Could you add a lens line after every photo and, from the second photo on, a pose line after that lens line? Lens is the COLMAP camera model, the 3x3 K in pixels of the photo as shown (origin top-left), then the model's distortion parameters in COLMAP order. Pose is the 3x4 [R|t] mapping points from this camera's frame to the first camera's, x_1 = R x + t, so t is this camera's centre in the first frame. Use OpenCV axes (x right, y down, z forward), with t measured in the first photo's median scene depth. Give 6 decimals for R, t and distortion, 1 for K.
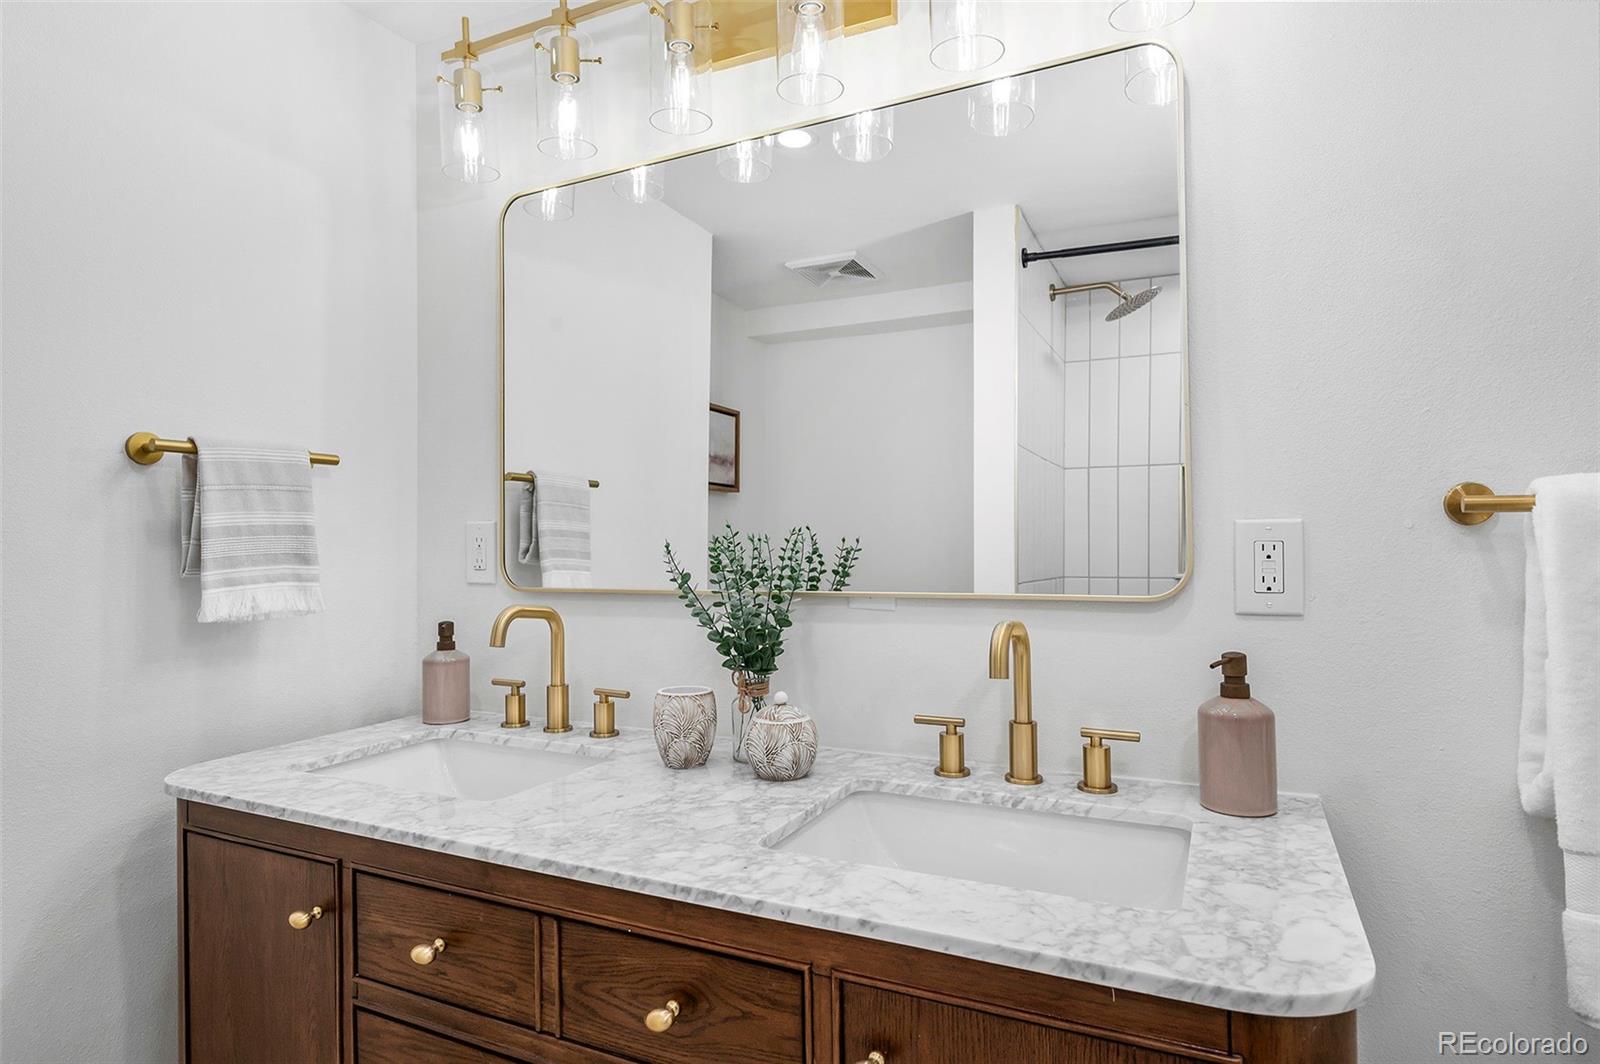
lens RADIAL K [[877.3, 0, 800.0], [0, 877.3, 532.0], [0, 0, 1]] dist [-0.003230, 0.000455]
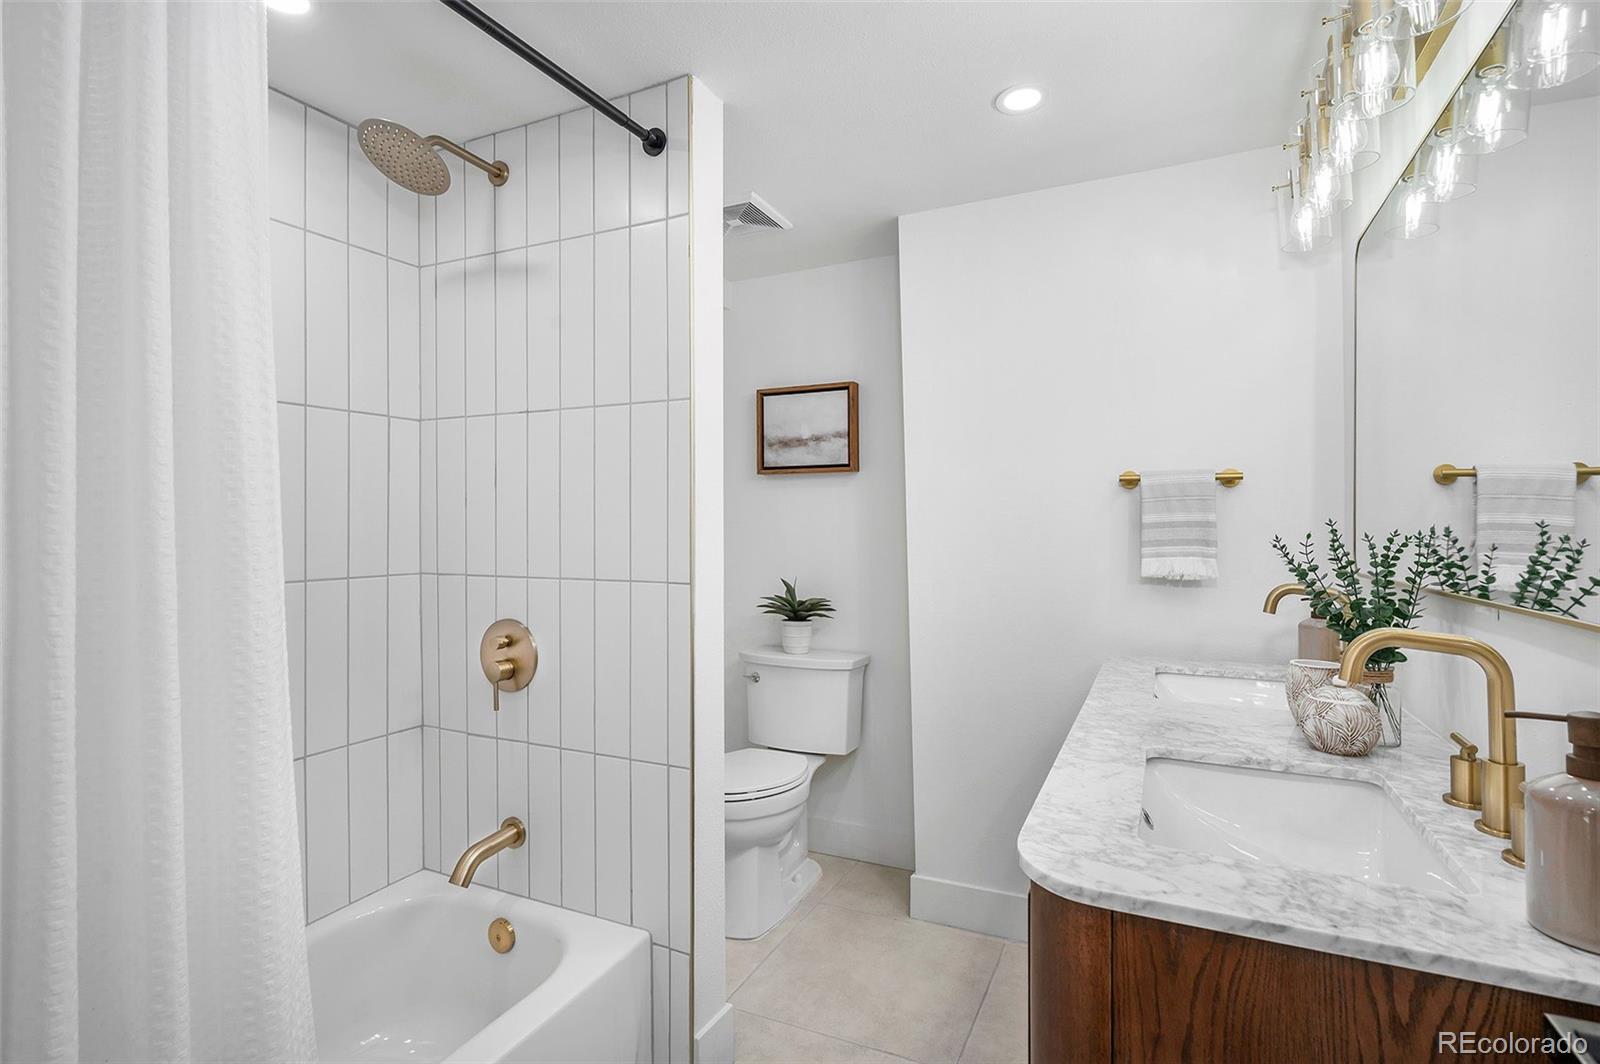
lens RADIAL K [[776.2, 0, 800.0], [0, 776.2, 532.0], [0, 0, 1]] dist [0.000655, -0.000037]
pose [[0.013912, 0.014995, -0.999791, 0.847006], [0.005994, 0.999868, 0.015080, -0.014325], [0.999885, -0.006203, 0.013820, 0.280505]]
